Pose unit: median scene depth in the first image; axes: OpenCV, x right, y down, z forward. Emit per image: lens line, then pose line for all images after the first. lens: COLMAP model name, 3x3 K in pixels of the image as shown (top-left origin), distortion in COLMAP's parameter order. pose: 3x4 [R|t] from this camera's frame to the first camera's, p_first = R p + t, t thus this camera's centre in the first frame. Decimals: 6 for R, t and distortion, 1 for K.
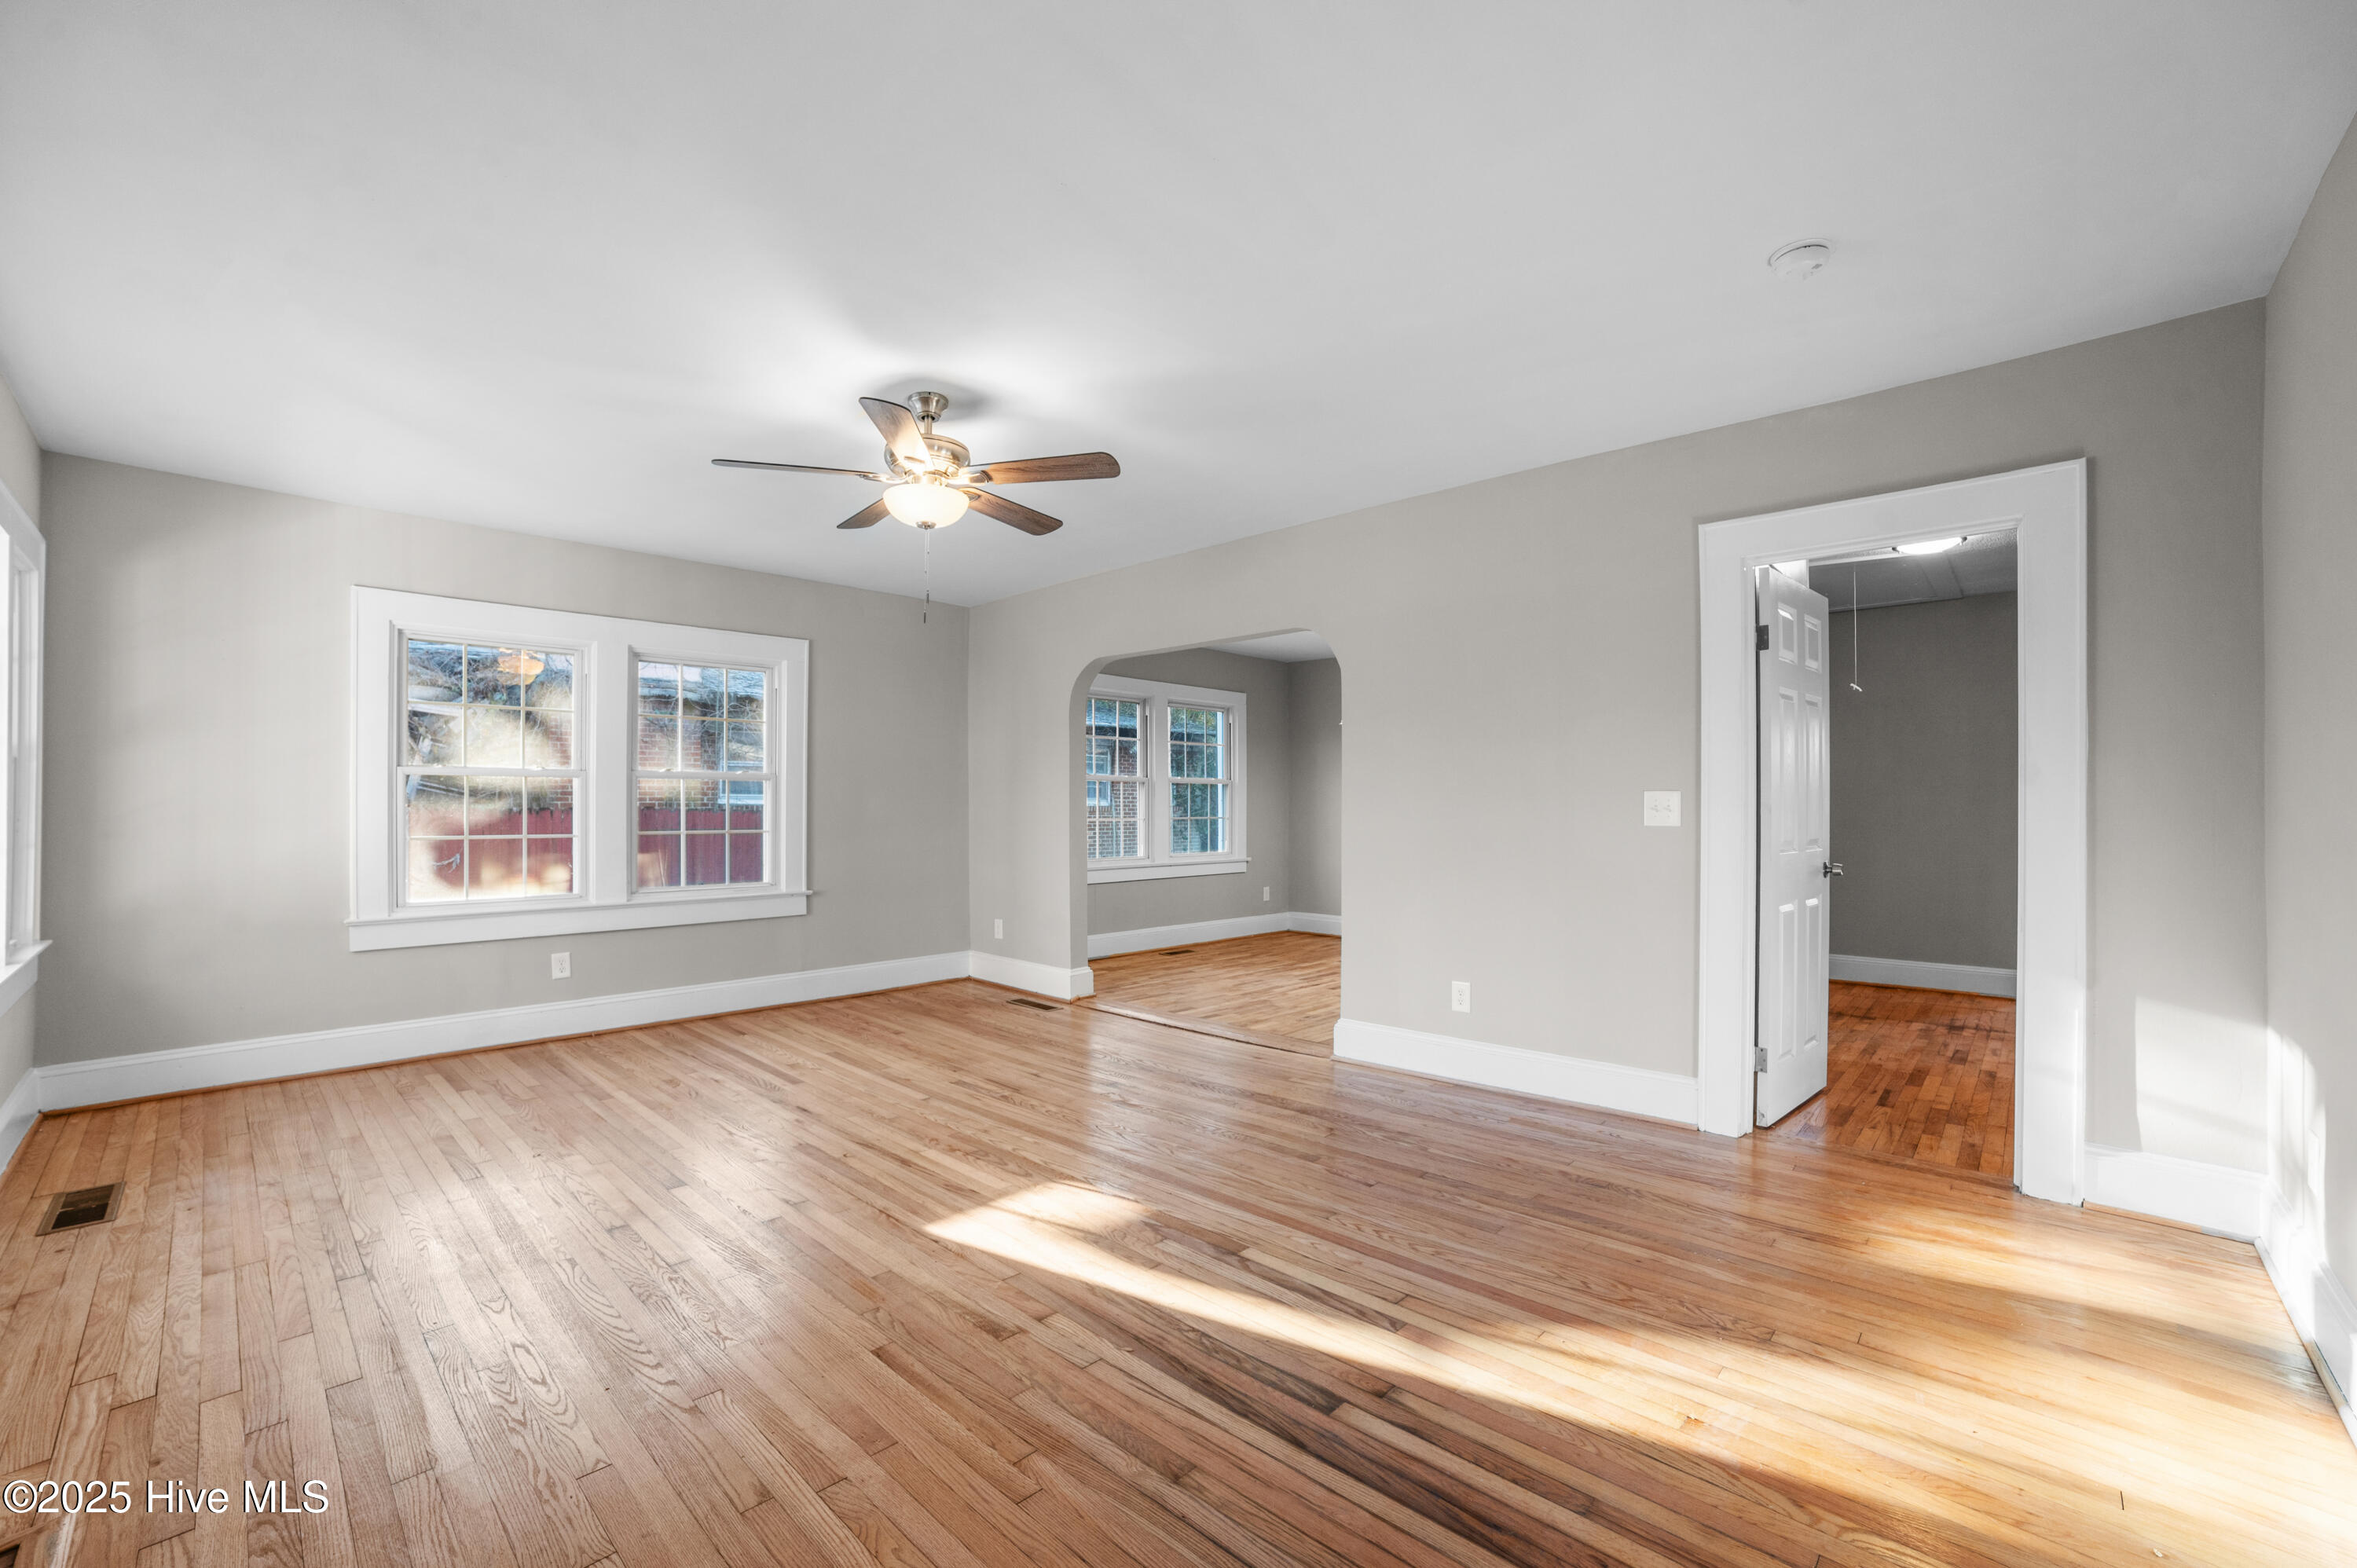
lens RADIAL K [[980.3, 0, 1182.2], [0, 980.3, 799.3], [0, 0, 1]] dist [-0.084629, 0.013120]
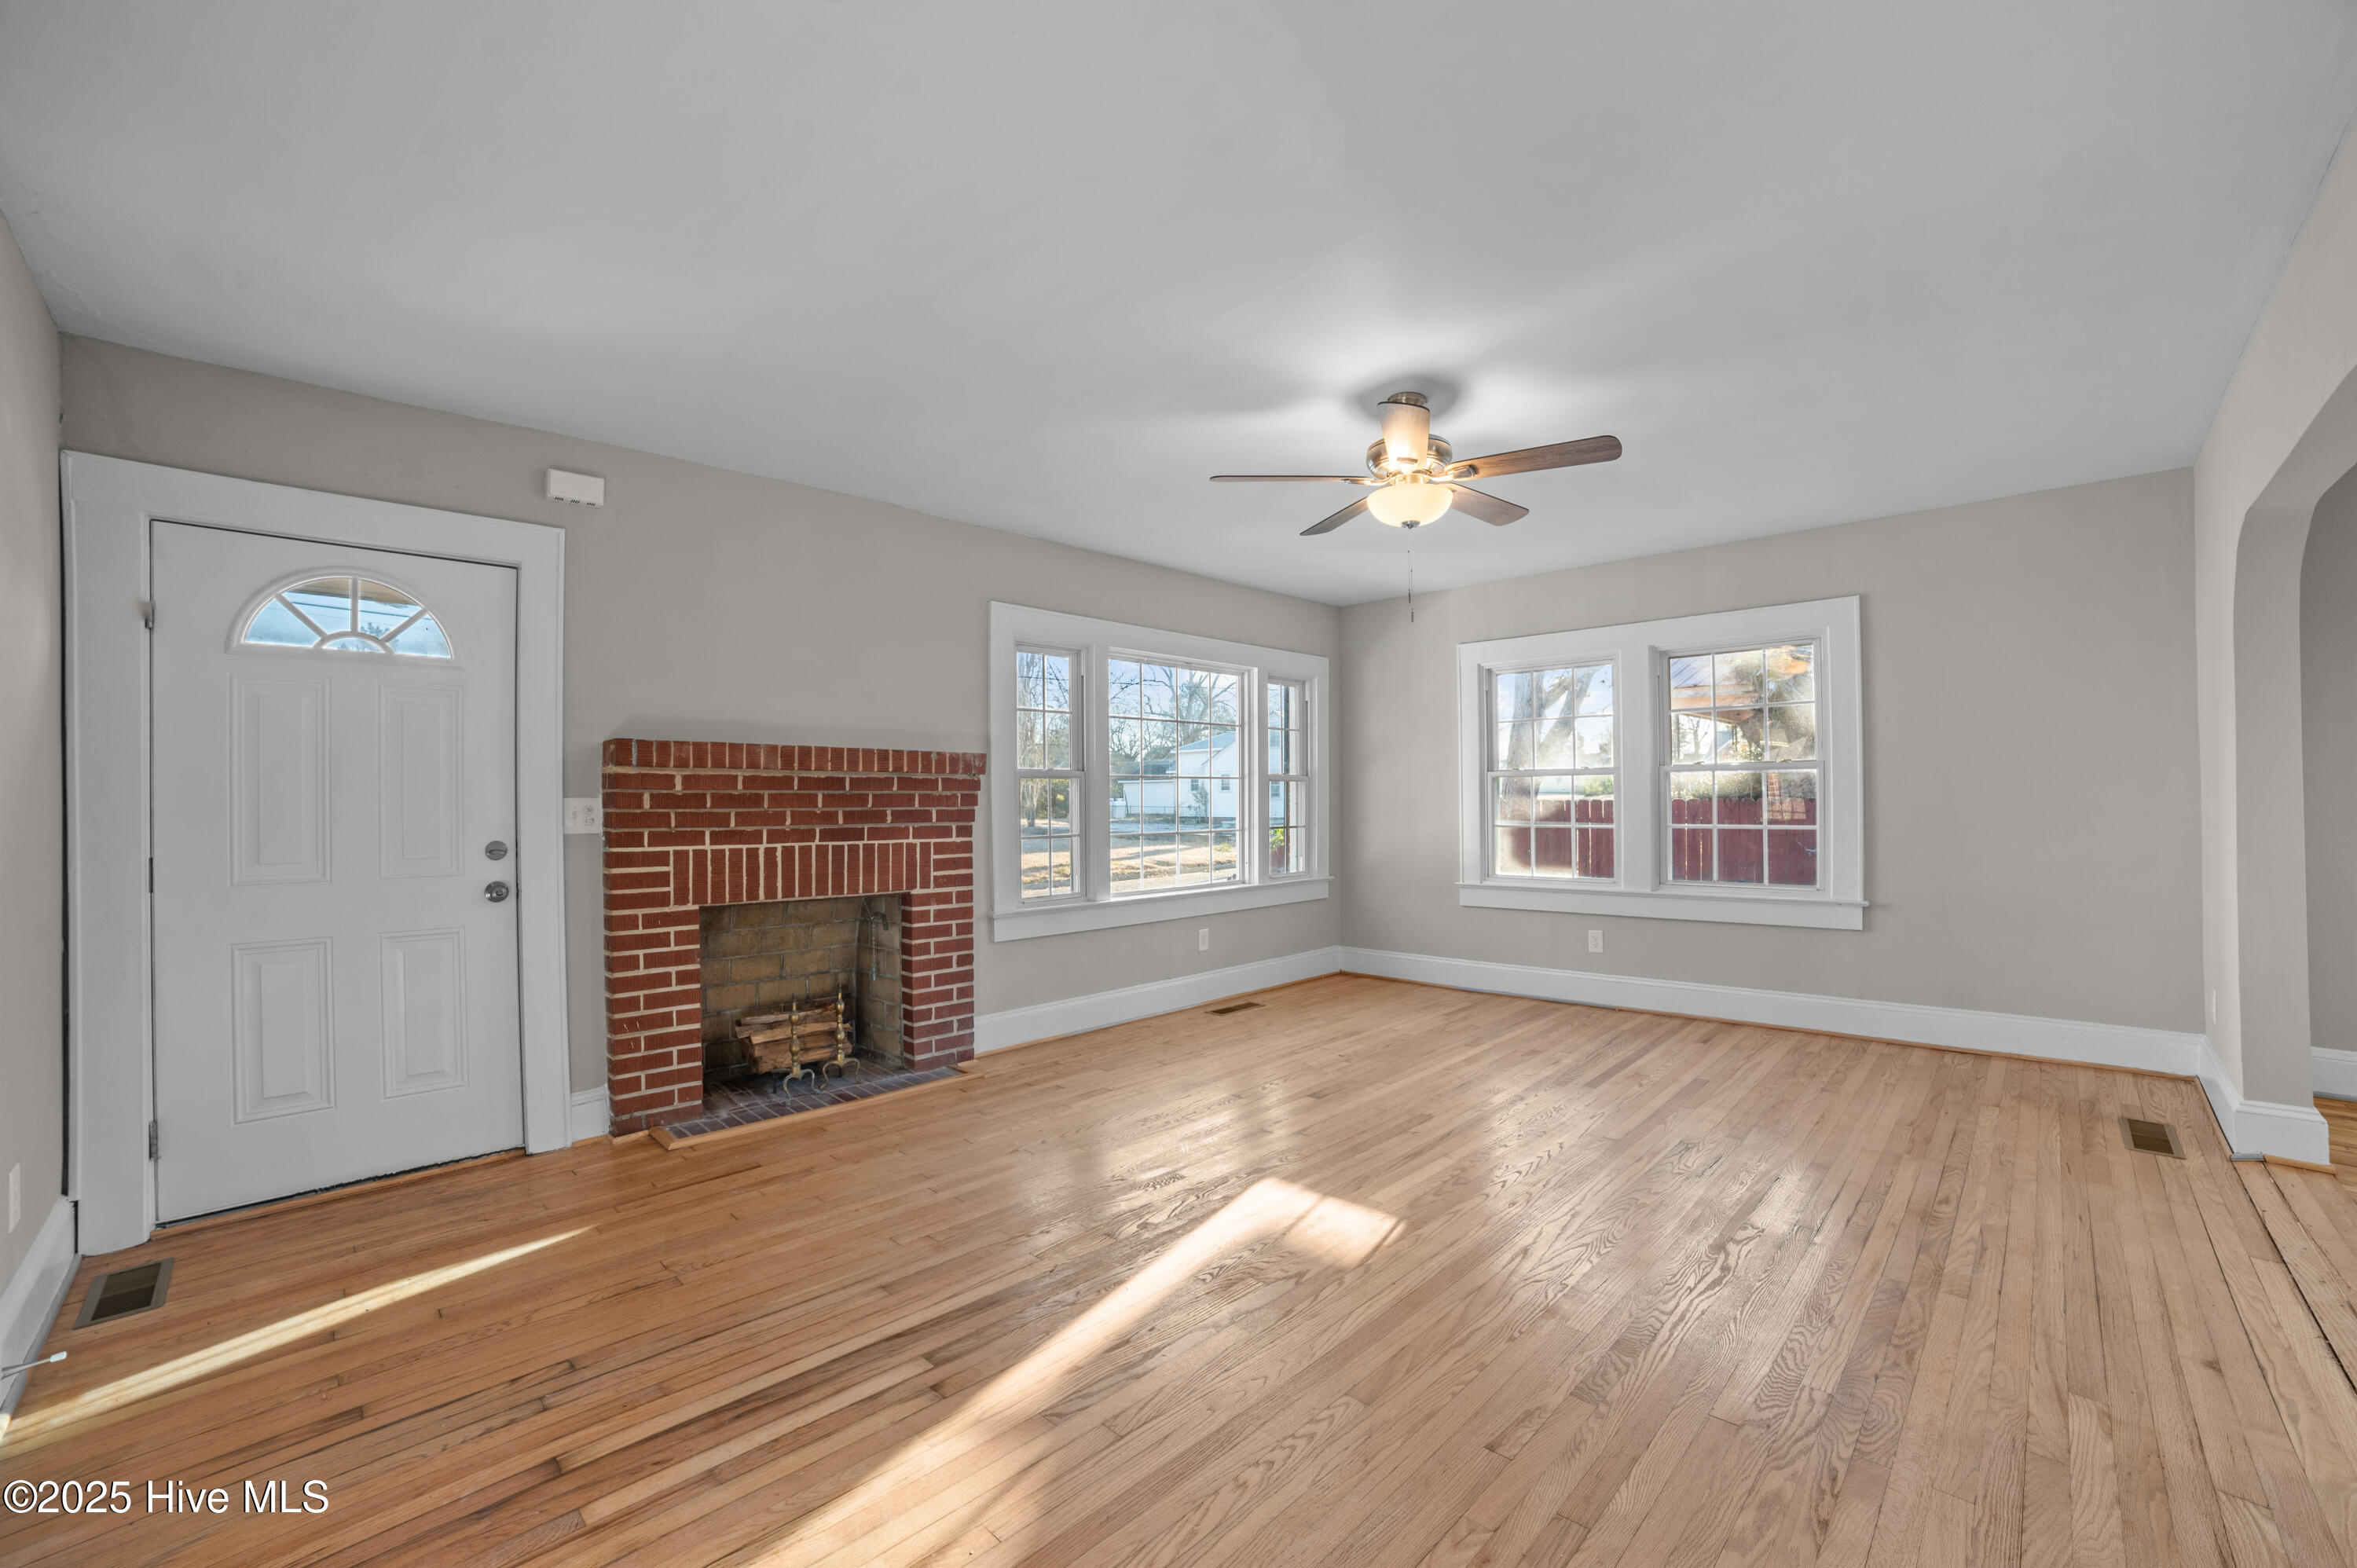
lens RADIAL K [[980.3, 0, 1182.2], [0, 980.3, 799.3], [0, 0, 1]] dist [-0.084629, 0.013120]
pose [[-0.042215, 0.000695, -0.999108, 0.613216], [0.019345, 0.999813, -0.000122, -0.004364], [0.998921, -0.019333, -0.042220, 0.660227]]
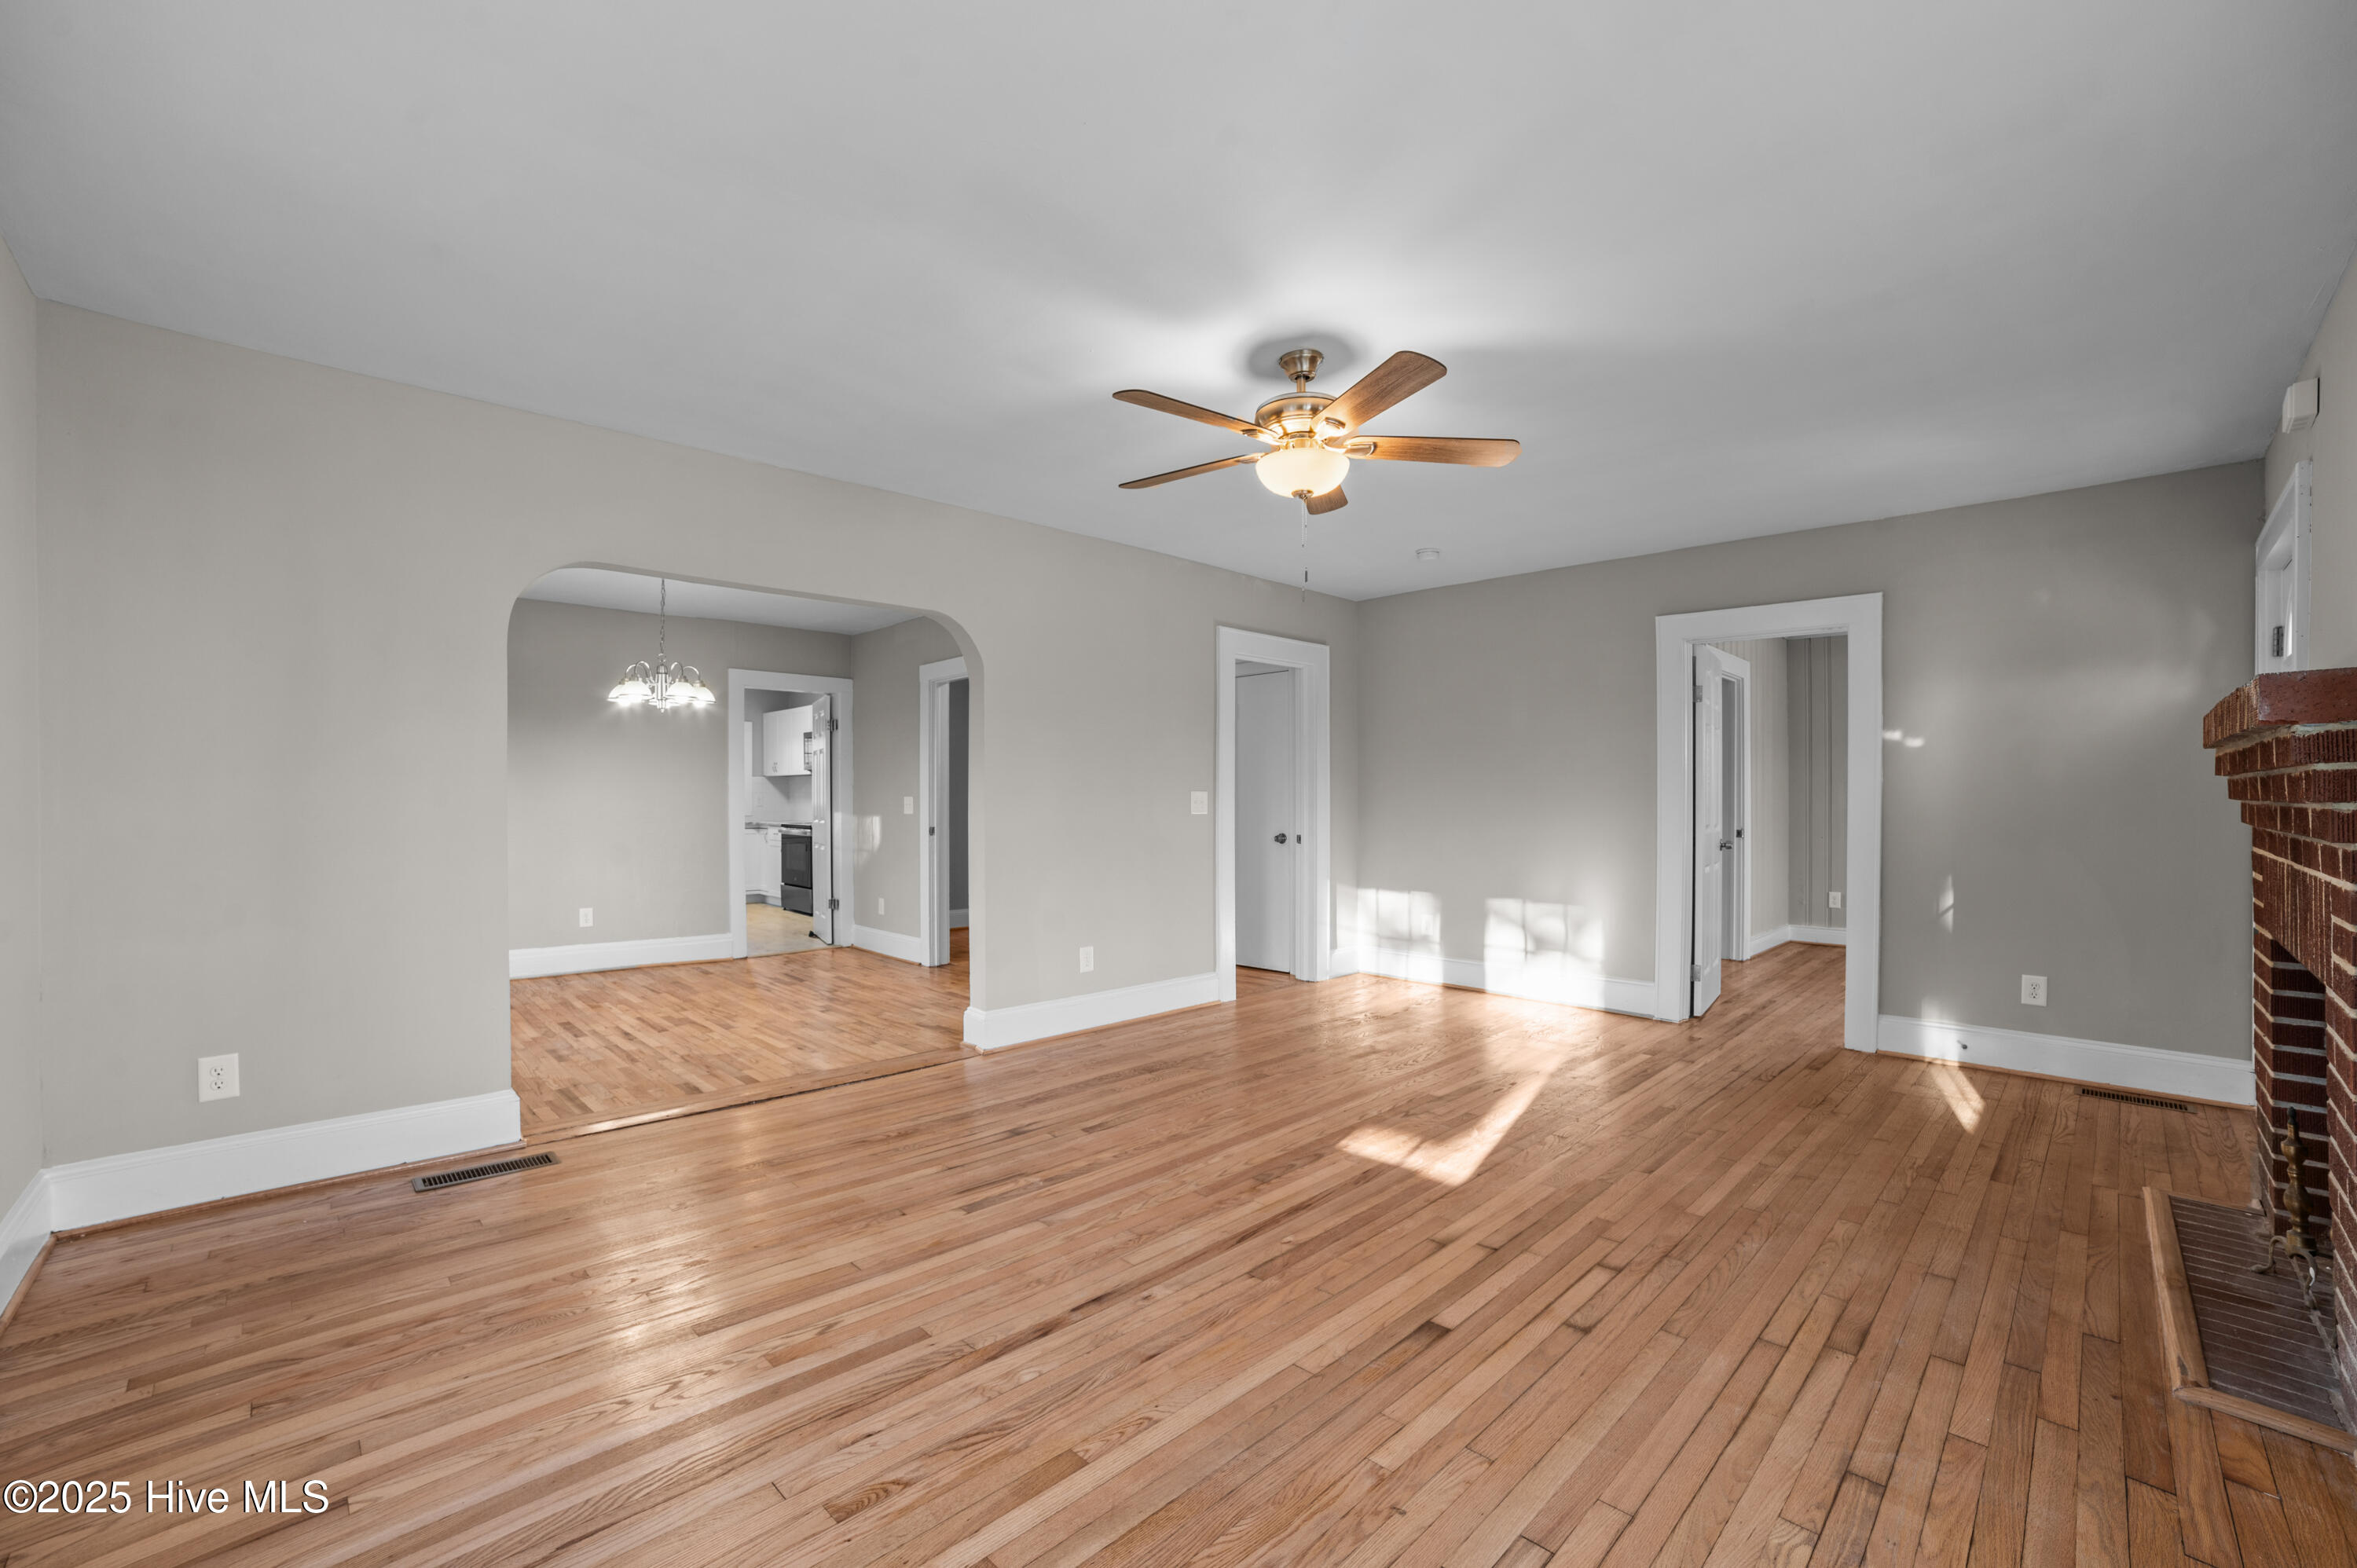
lens RADIAL K [[953.1, 0, 1196.5], [0, 953.1, 818.6], [0, 0, 1]] dist [-0.064848, 0.000159]
pose [[0.029385, -0.020594, 0.999356, -0.945631], [-0.009146, 0.999740, 0.020871, 0.002549], [-0.999526, -0.009753, 0.029189, 0.884268]]
